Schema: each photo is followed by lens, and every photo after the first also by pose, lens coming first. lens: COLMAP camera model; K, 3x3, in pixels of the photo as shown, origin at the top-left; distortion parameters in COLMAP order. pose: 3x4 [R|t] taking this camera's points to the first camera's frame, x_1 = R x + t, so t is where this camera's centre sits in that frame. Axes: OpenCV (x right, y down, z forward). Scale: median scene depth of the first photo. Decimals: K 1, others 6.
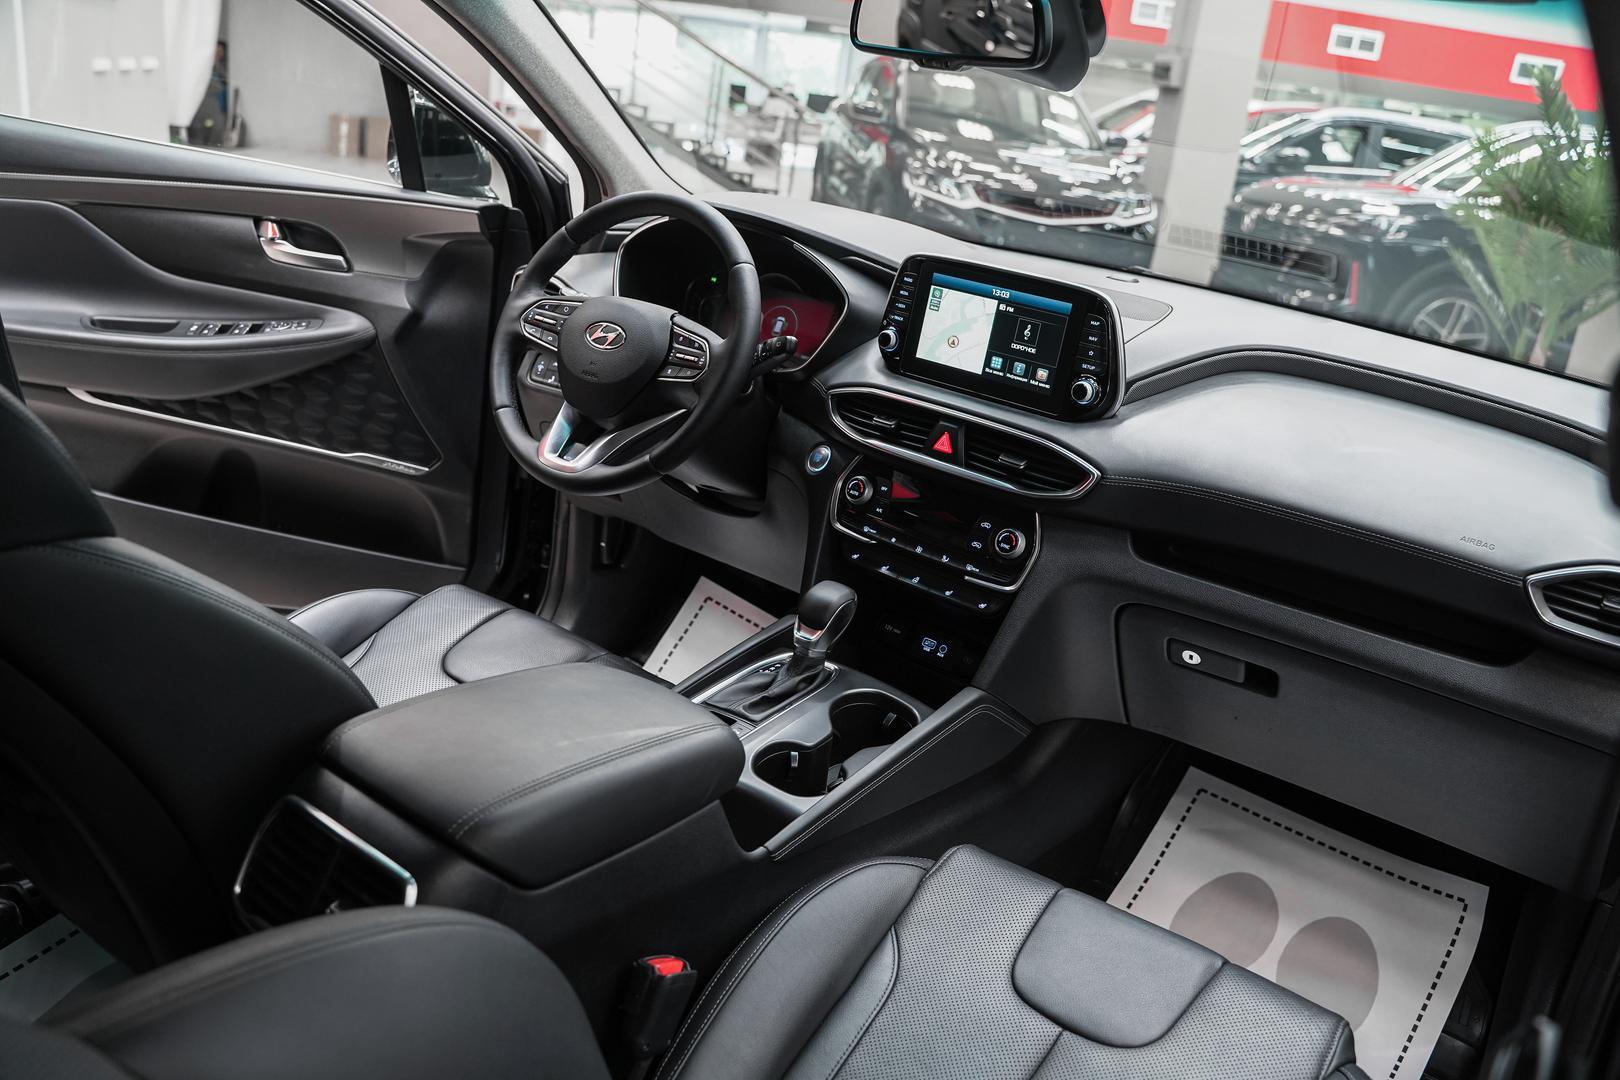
lens RADIAL K [[1315.2, 0, 806.8], [0, 1315.2, 536.4], [0, 0, 1]] dist [-0.109021, 0.079856]
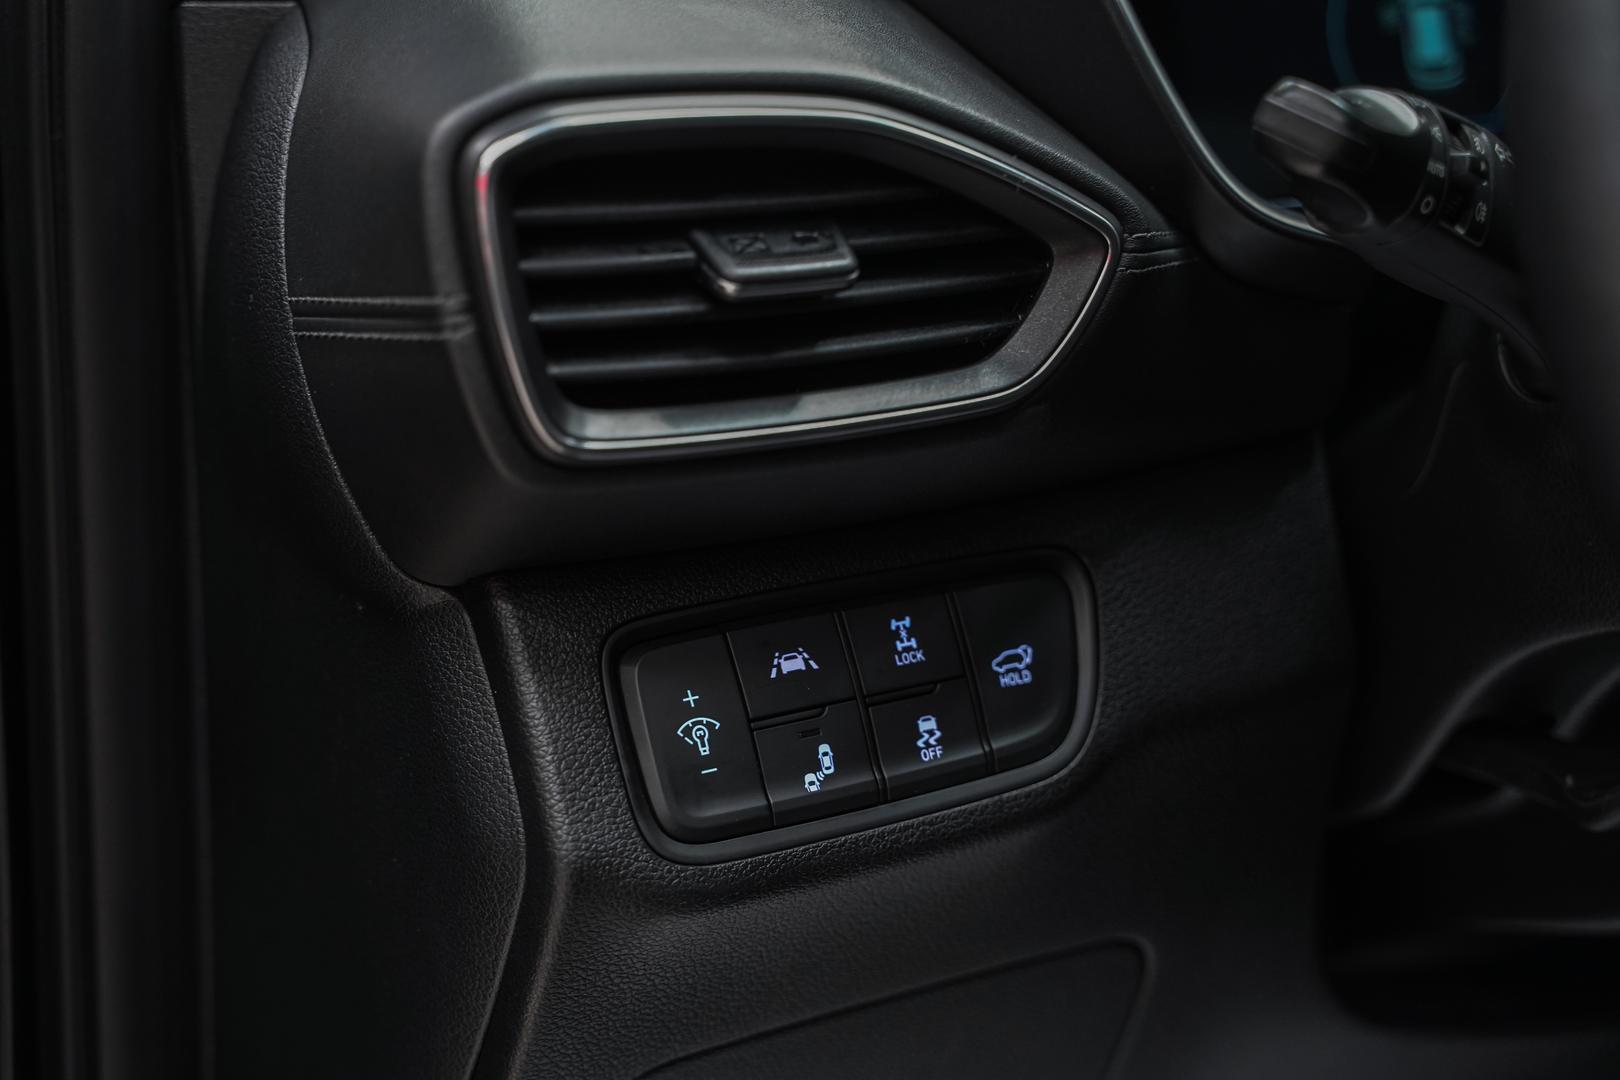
lens RADIAL K [[3438.0, 0, 812.4], [0, 3438.0, 543.8], [0, 0, 1]] dist [0.093666, 0.000000]
pose [[0.481479, -0.366890, 0.795971, -0.591953], [0.347663, 0.913612, 0.210815, -0.268470], [-0.804555, 0.175227, 0.567439, 0.910927]]
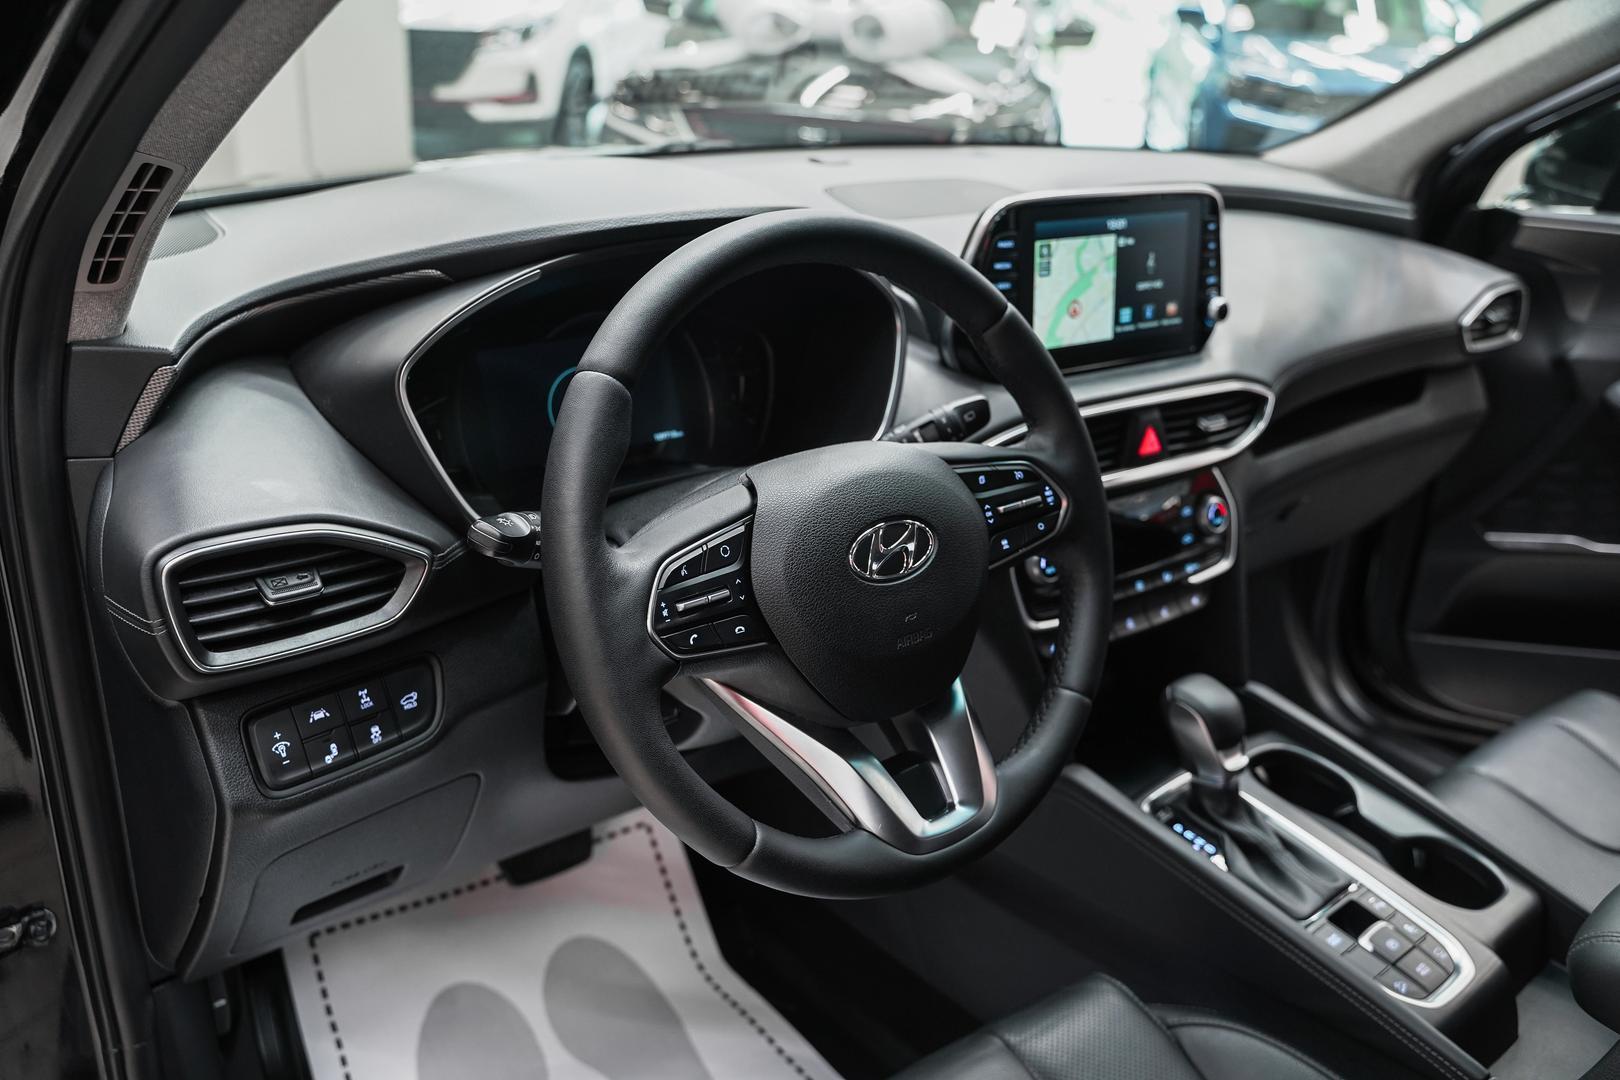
lens RADIAL K [[1315.2, 0, 807.2], [0, 1315.2, 529.1], [0, 0, 1]] dist [-0.109021, 0.079856]
pose [[0.279021, -0.475721, 0.834168, -0.536671], [0.304837, 0.867616, 0.392832, -0.345054], [-0.910616, 0.144677, 0.387101, 0.828547]]
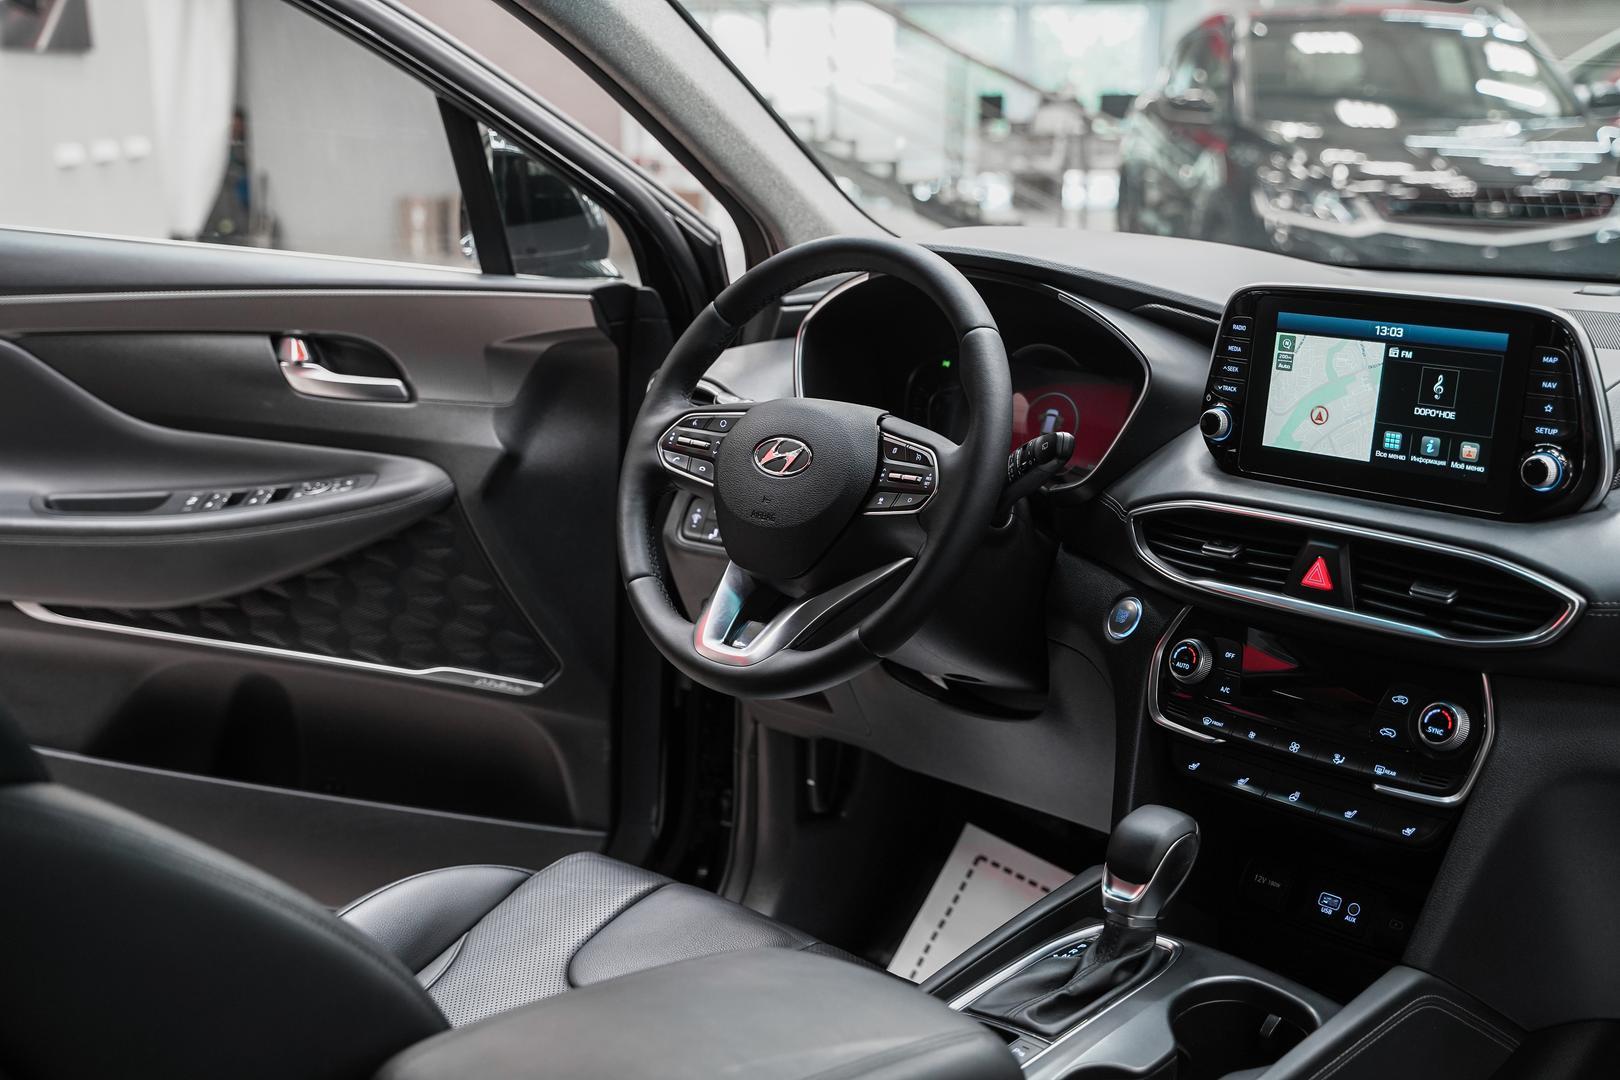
lens RADIAL K [[2025.0, 0, 804.1], [0, 2025.0, 534.9], [0, 0, 1]] dist [0.057463, 0.000000]
pose [[0.983317, -0.083701, -0.161496, 0.019294], [0.063136, 0.989695, -0.128525, 0.018535], [0.170590, 0.116184, 0.978468, 0.000158]]
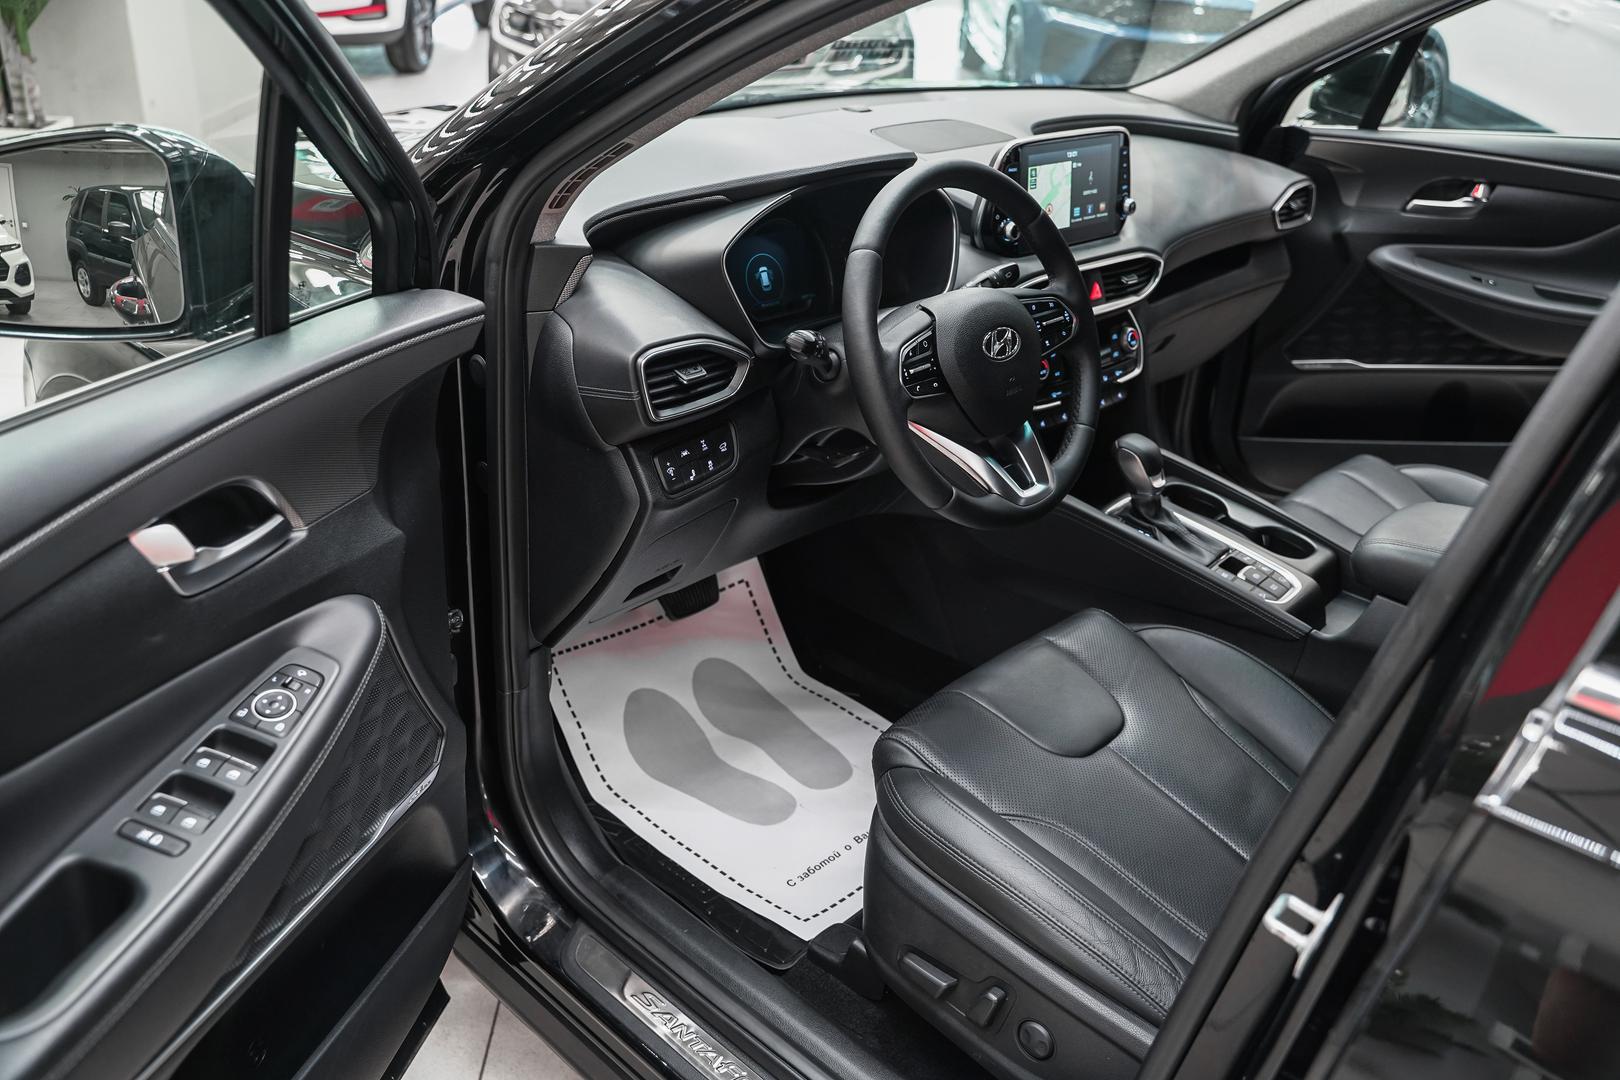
lens RADIAL K [[1315.2, 0, 807.9], [0, 1315.2, 531.2], [0, 0, 1]] dist [-0.109021, 0.079856]
pose [[0.134585, -0.550259, 0.824076, -0.932663], [0.291249, 0.816875, 0.497885, -0.509168], [-0.947133, 0.173004, 0.270202, 0.890217]]
